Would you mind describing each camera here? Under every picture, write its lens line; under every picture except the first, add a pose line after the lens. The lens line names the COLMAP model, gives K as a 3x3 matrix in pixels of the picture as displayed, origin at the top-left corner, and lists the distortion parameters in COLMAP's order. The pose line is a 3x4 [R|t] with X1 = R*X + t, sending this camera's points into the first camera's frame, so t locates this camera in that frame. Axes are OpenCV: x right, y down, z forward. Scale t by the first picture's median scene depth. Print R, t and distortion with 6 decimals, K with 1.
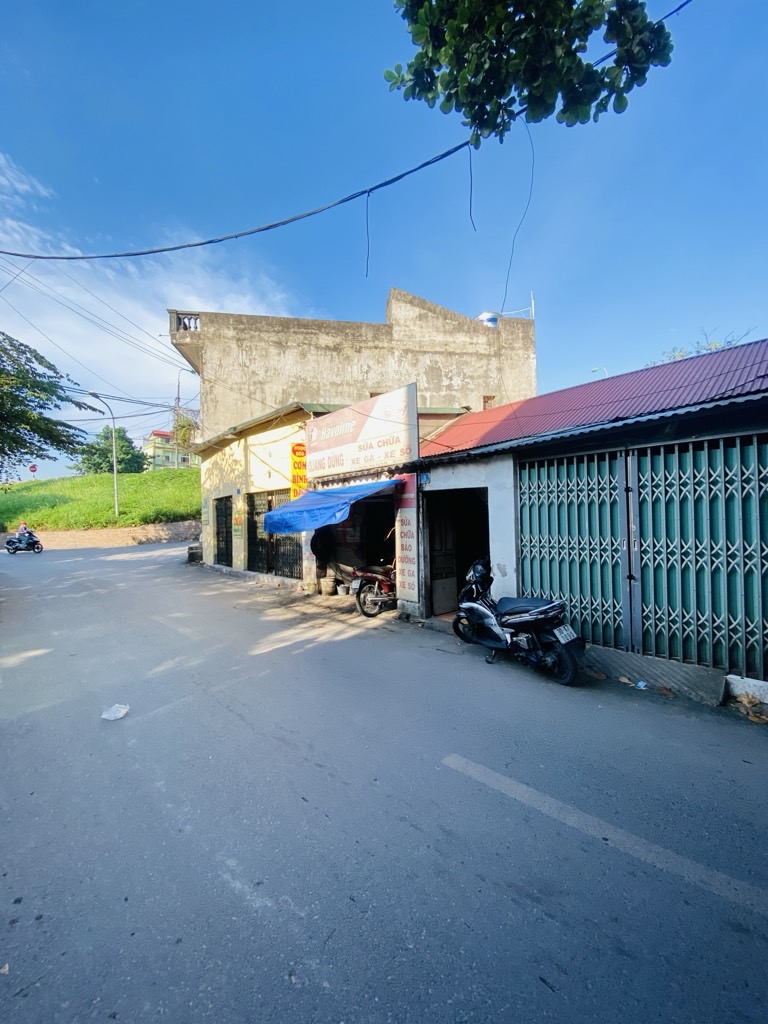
lens RADIAL K [[395.6, 0, 396.3], [0, 395.6, 515.6], [0, 0, 1]] dist [0.034055, -0.030698]
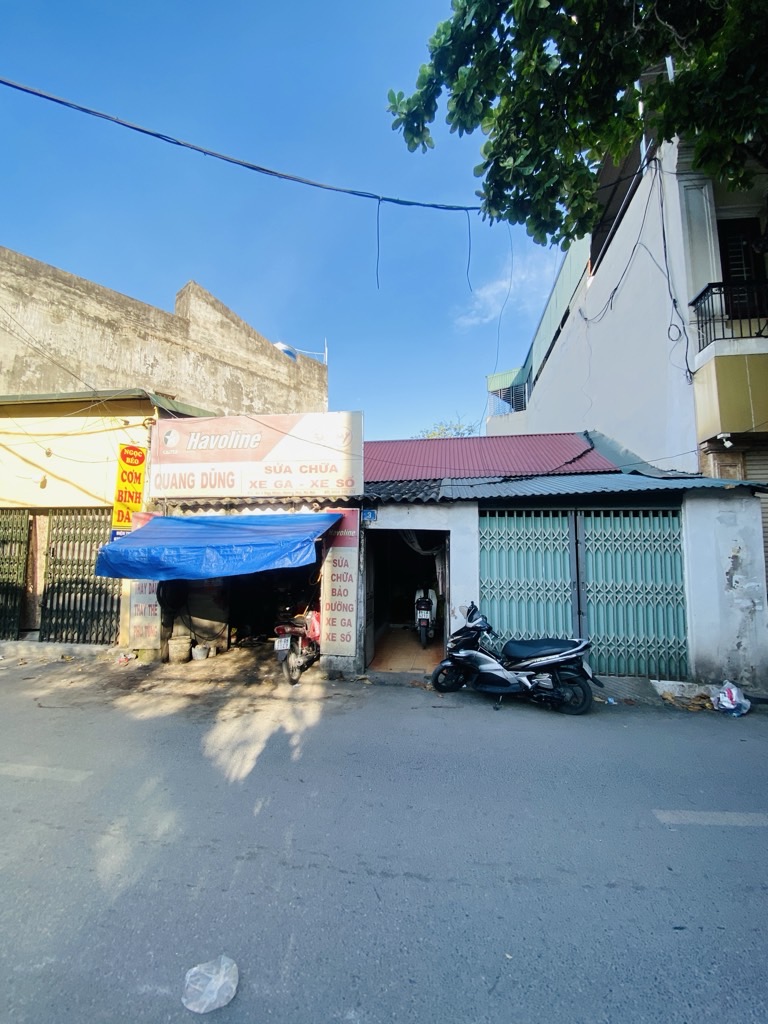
lens RADIAL K [[395.6, 0, 396.3], [0, 395.6, 515.6], [0, 0, 1]] dist [0.034055, -0.030698]
pose [[0.790318, 0.073733, 0.608244, -0.310323], [-0.026080, 0.995881, -0.086837, -0.011140], [-0.612142, 0.052766, 0.788985, 0.171646]]
